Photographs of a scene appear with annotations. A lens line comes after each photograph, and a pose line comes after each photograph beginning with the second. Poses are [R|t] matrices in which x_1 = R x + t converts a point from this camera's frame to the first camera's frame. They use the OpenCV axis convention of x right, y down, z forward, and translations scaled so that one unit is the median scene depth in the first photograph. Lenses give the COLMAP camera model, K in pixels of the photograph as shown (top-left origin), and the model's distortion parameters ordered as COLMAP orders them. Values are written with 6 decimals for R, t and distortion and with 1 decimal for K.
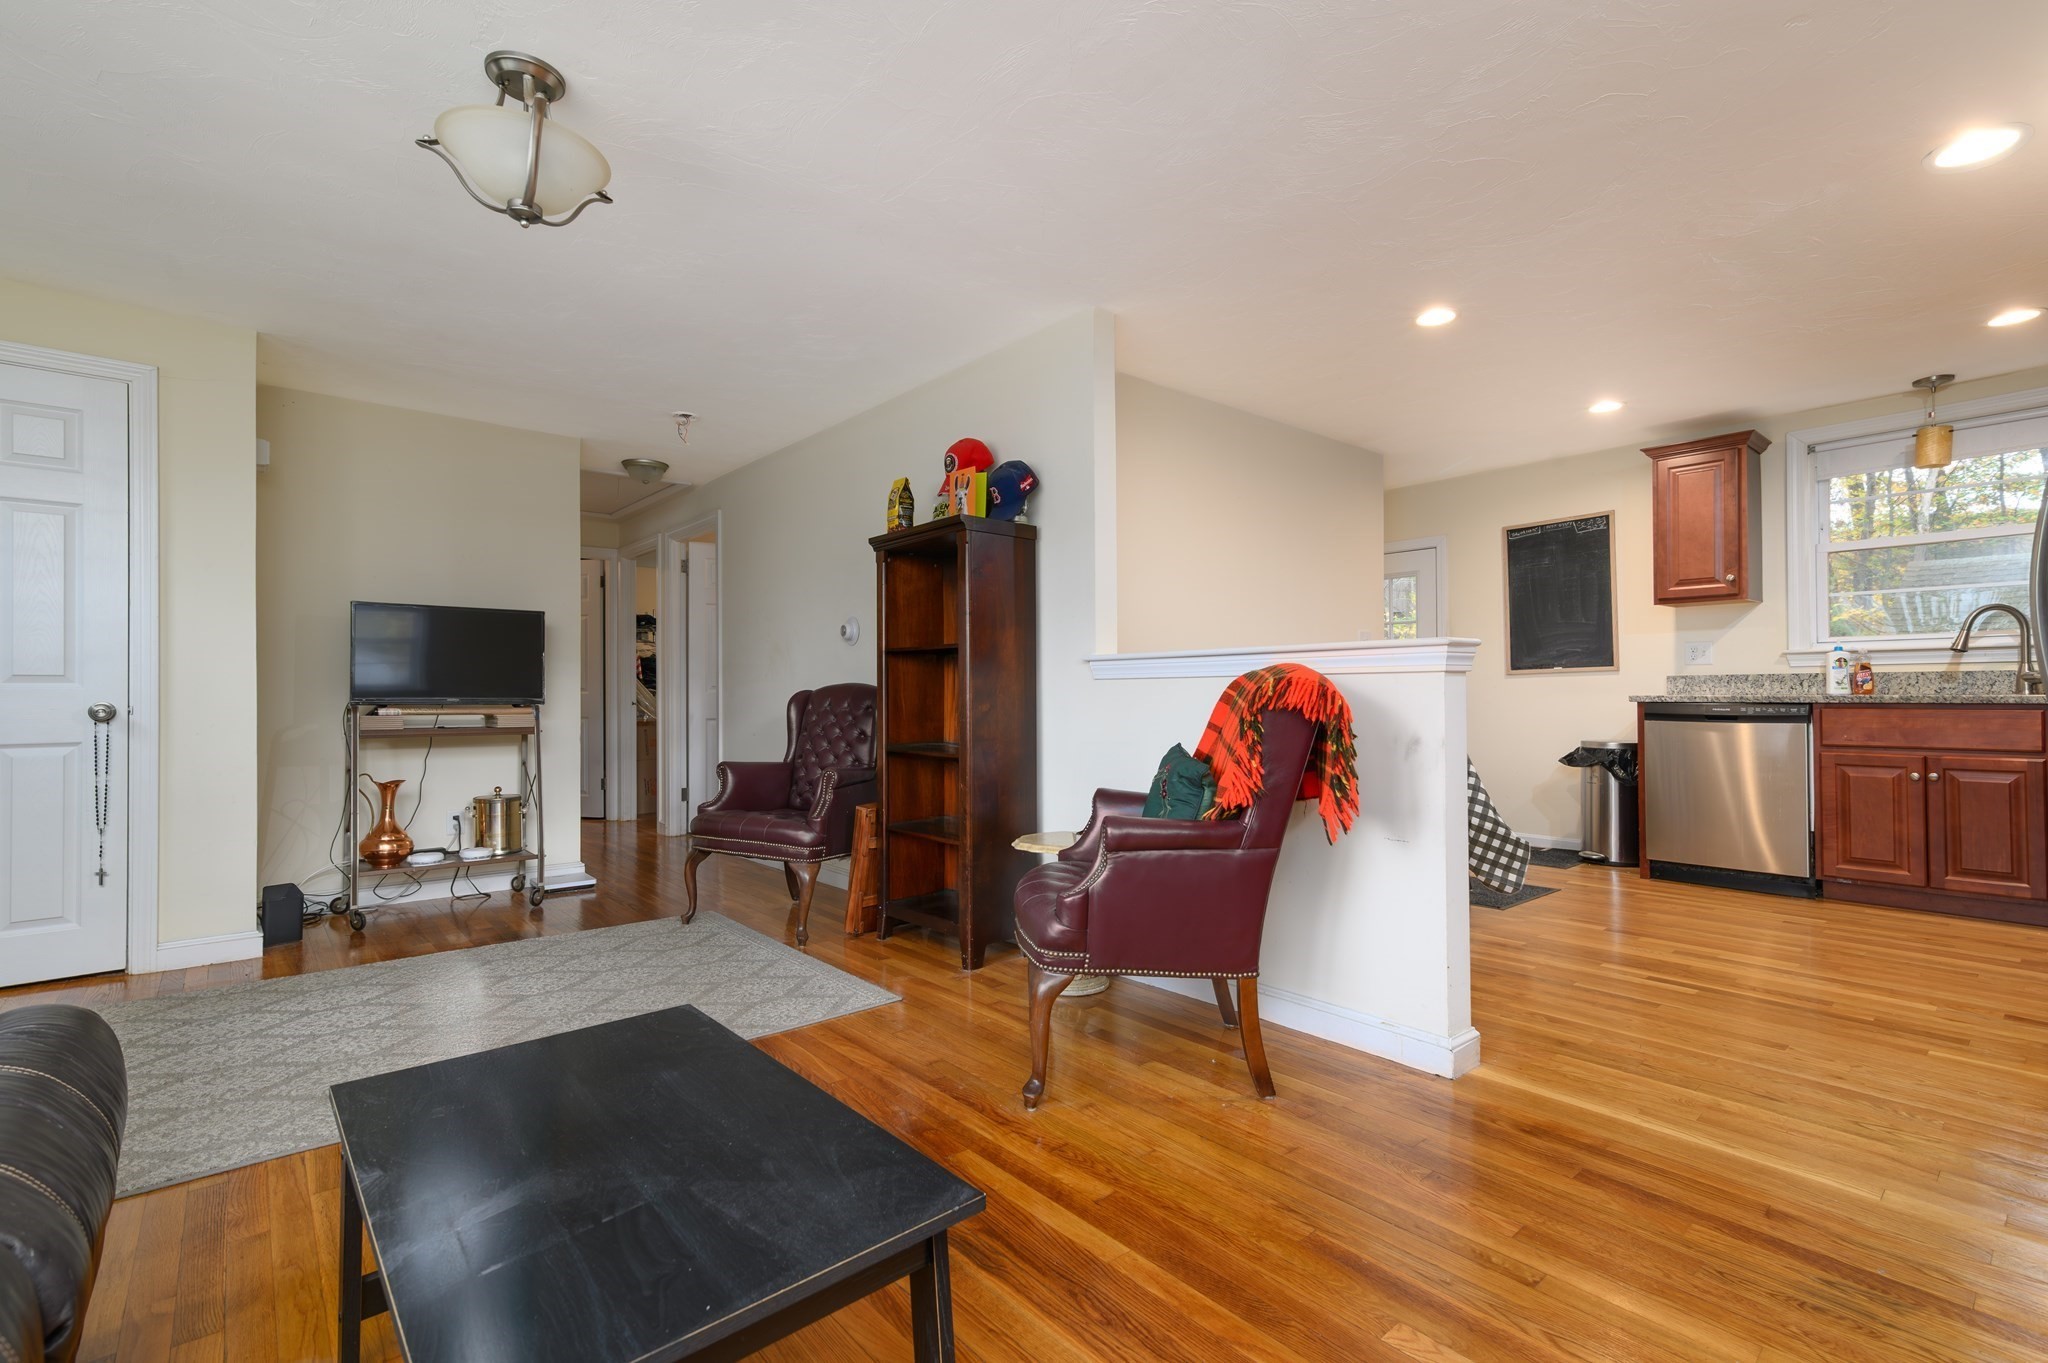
lens RADIAL K [[921.3, 0, 1021.6], [0, 921.3, 689.1], [0, 0, 1]] dist [0.017605, -0.000895]
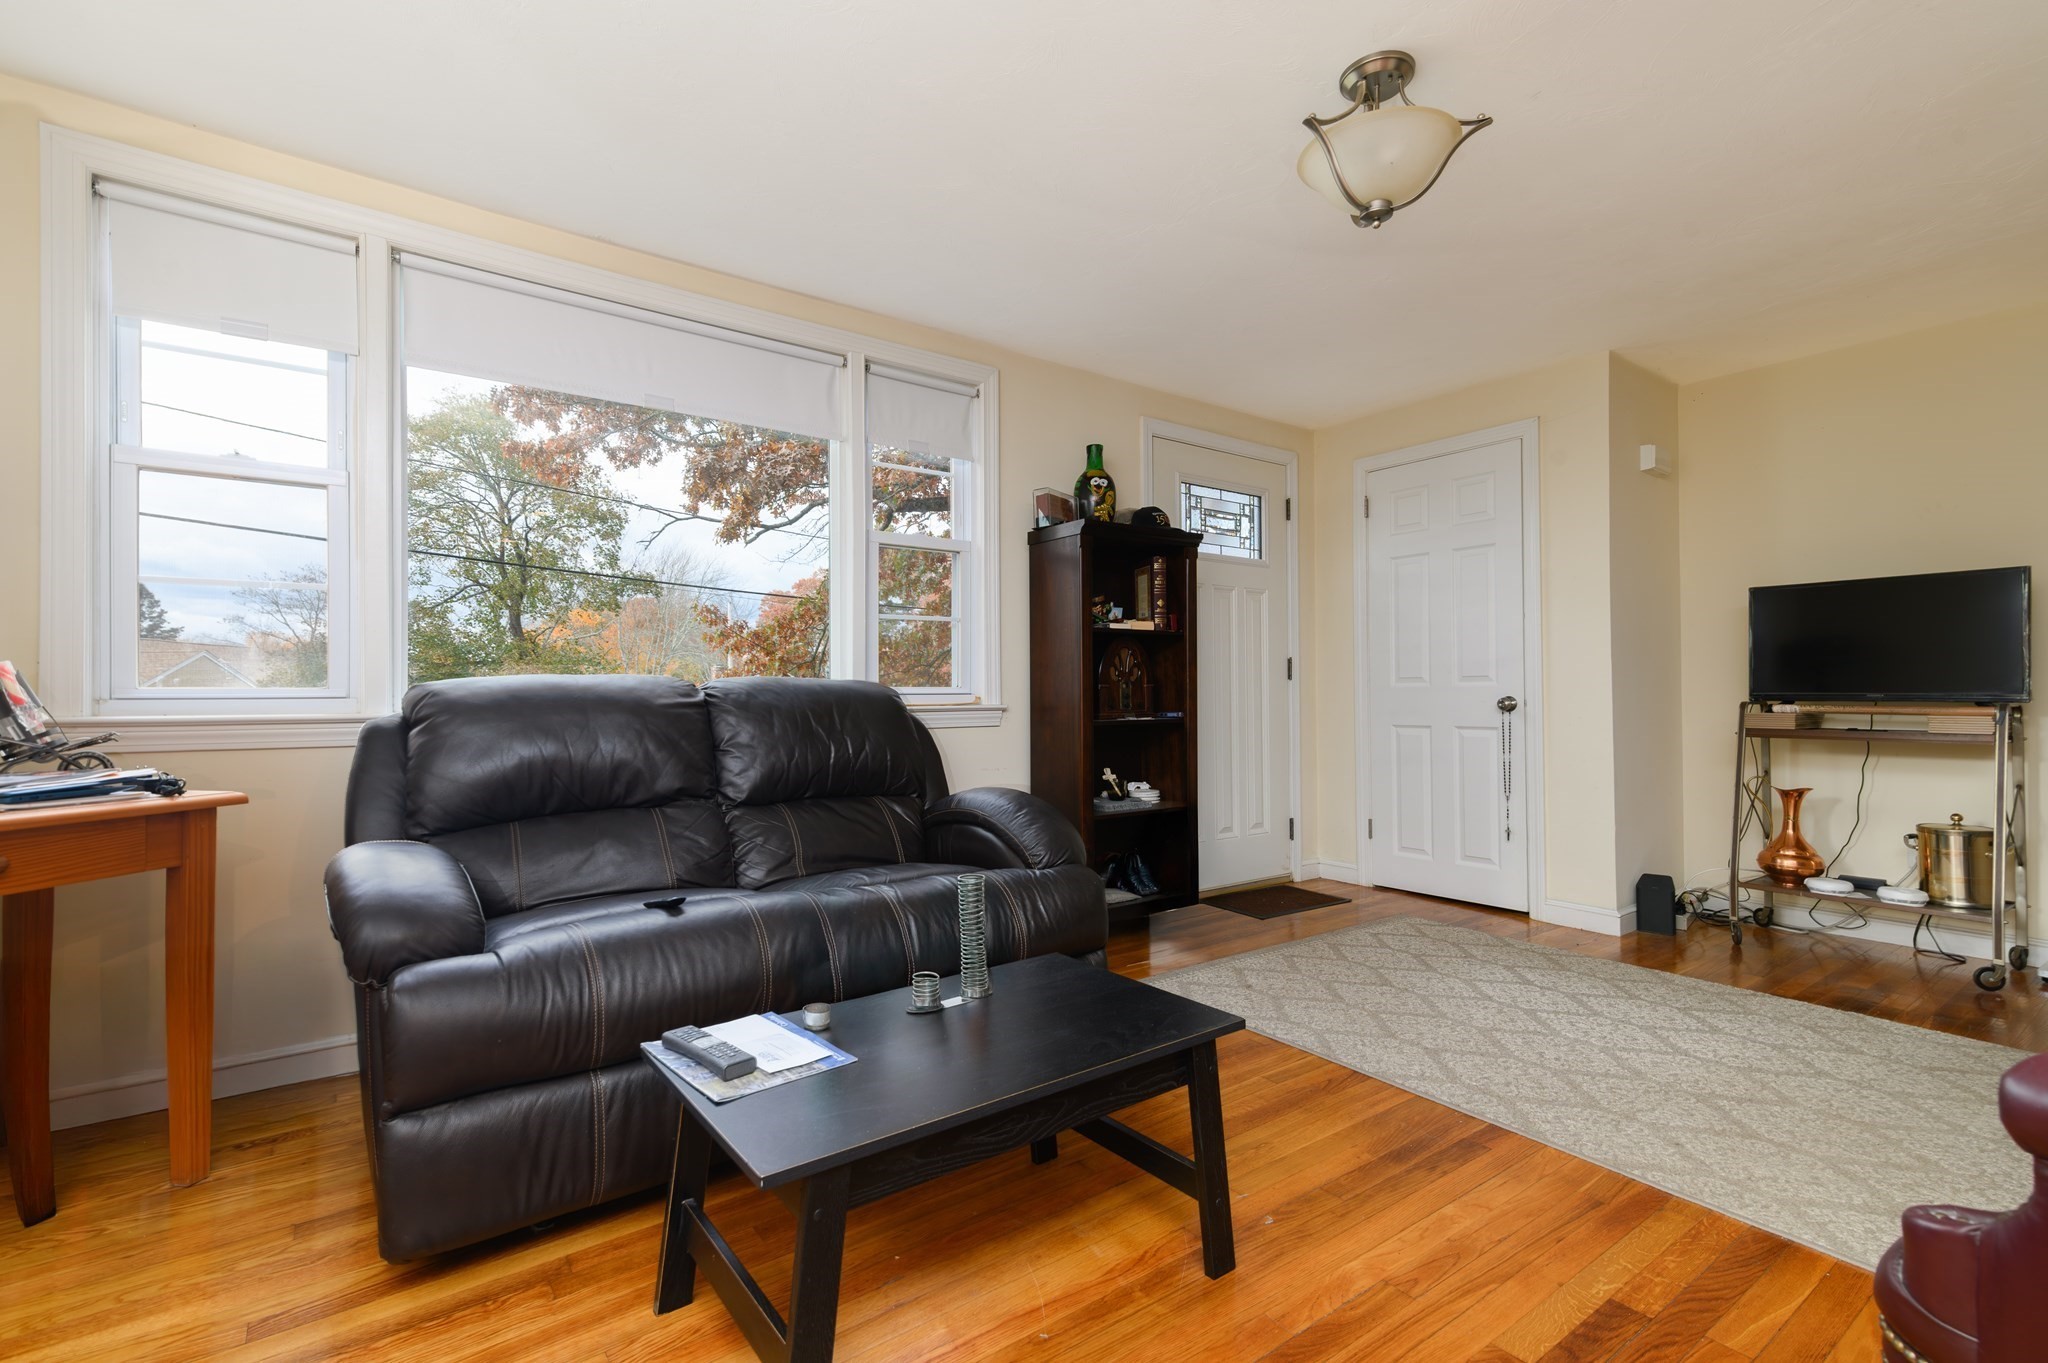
lens RADIAL K [[921.3, 0, 1025.2], [0, 921.3, 683.4], [0, 0, 1]] dist [0.017605, -0.000895]
pose [[-0.063672, -0.008118, -0.997938, 0.243746], [0.009159, 0.999920, -0.008719, 0.001587], [0.997929, -0.009695, -0.063593, 0.337350]]
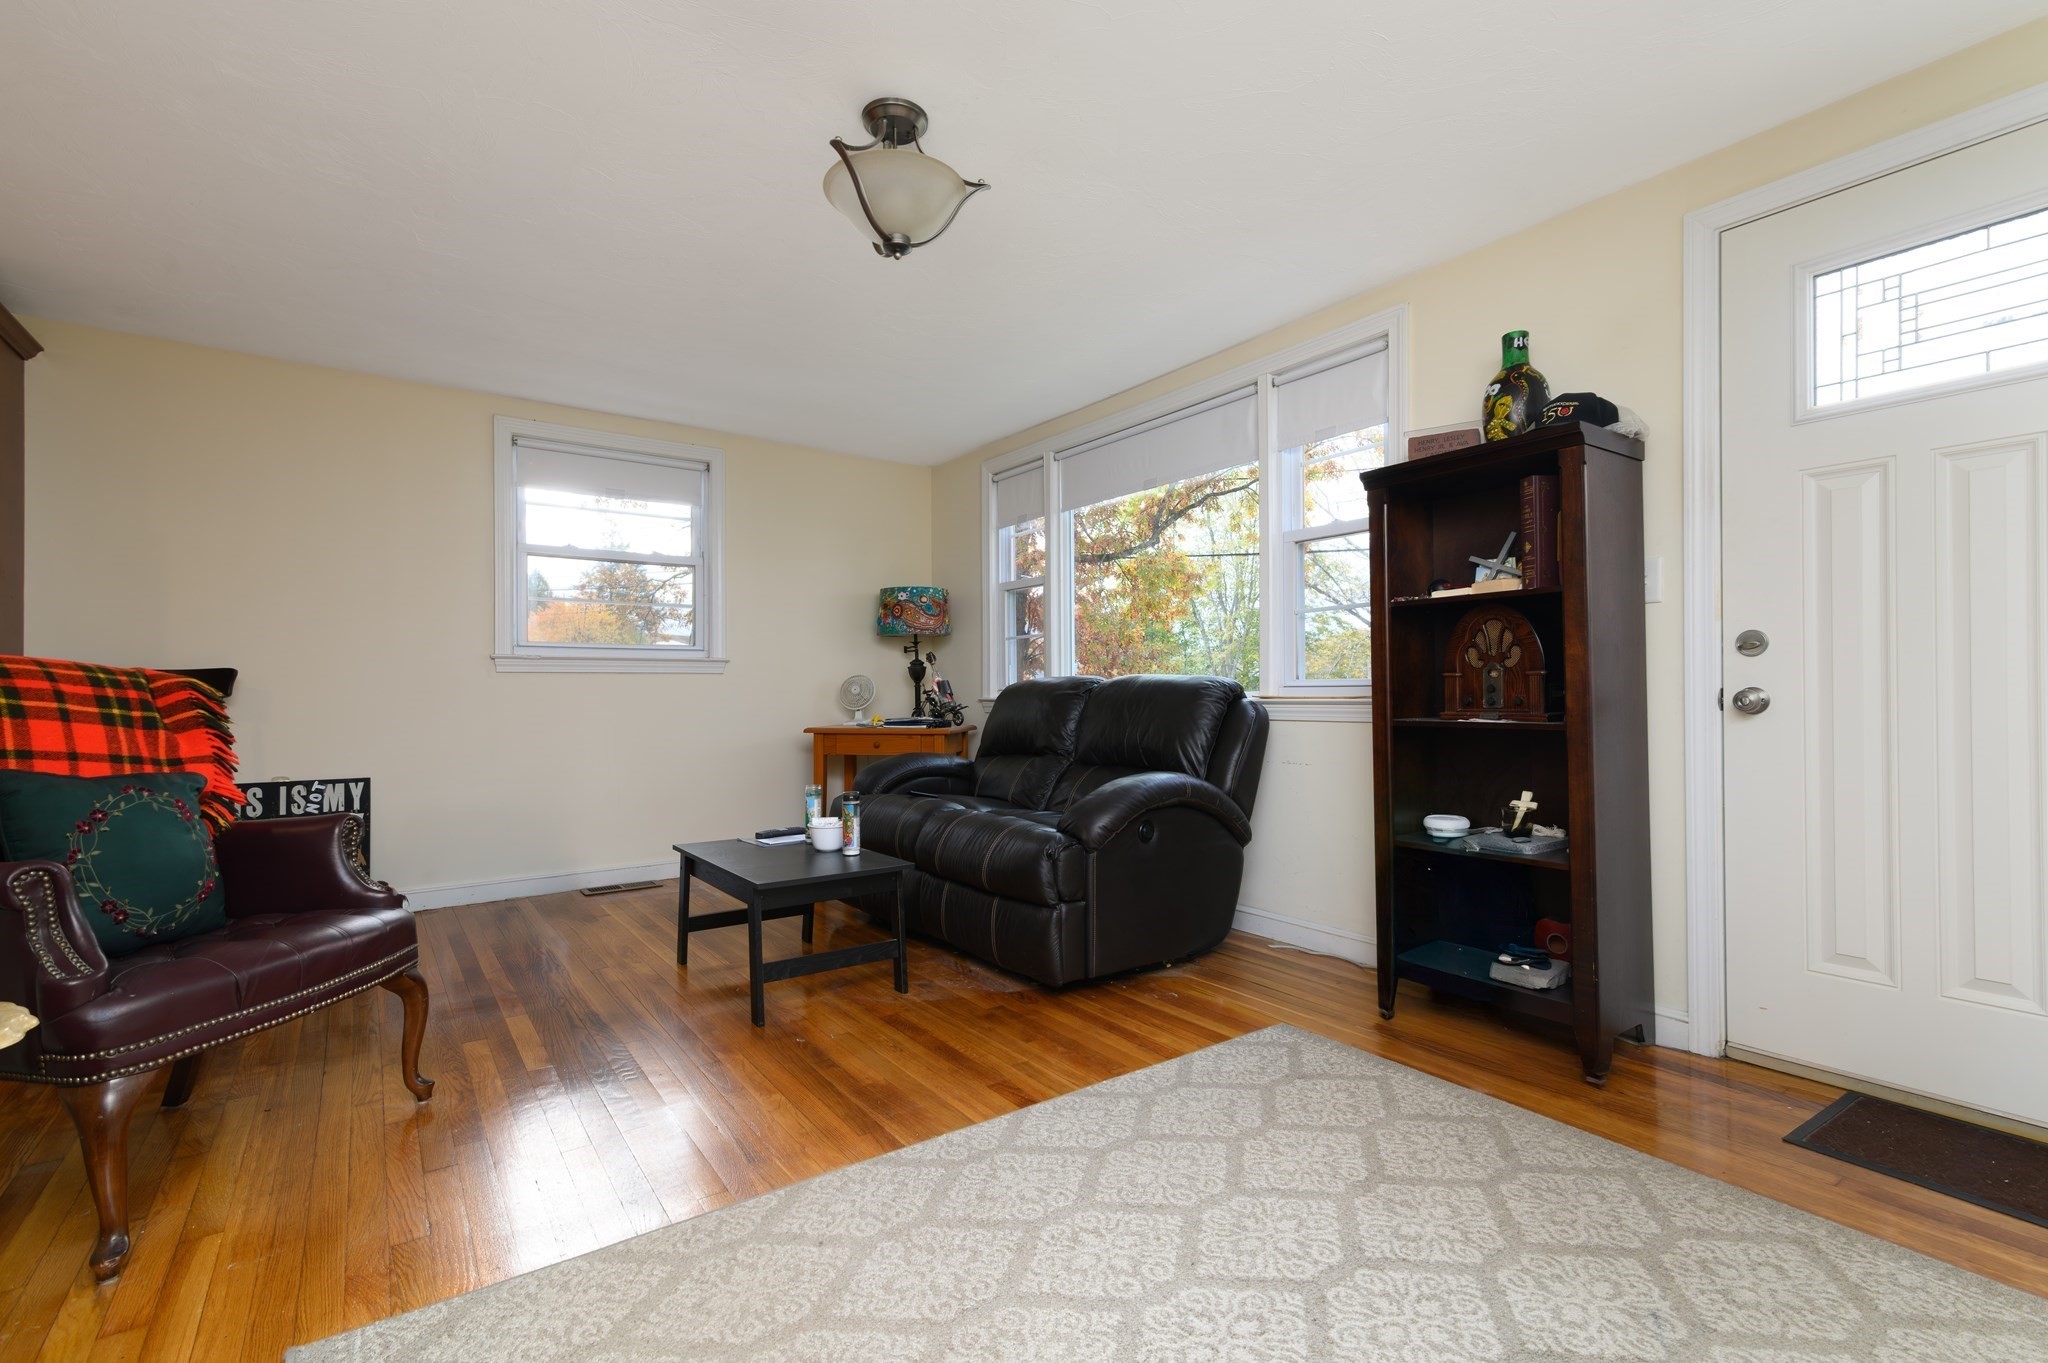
lens RADIAL K [[921.3, 0, 1022.4], [0, 921.3, 686.2], [0, 0, 1]] dist [0.017605, -0.000895]
pose [[-0.996864, 0.008511, 0.078677, -0.383463], [0.007801, 0.999926, -0.009322, 0.008893], [-0.078751, -0.008679, -0.996857, 1.031235]]
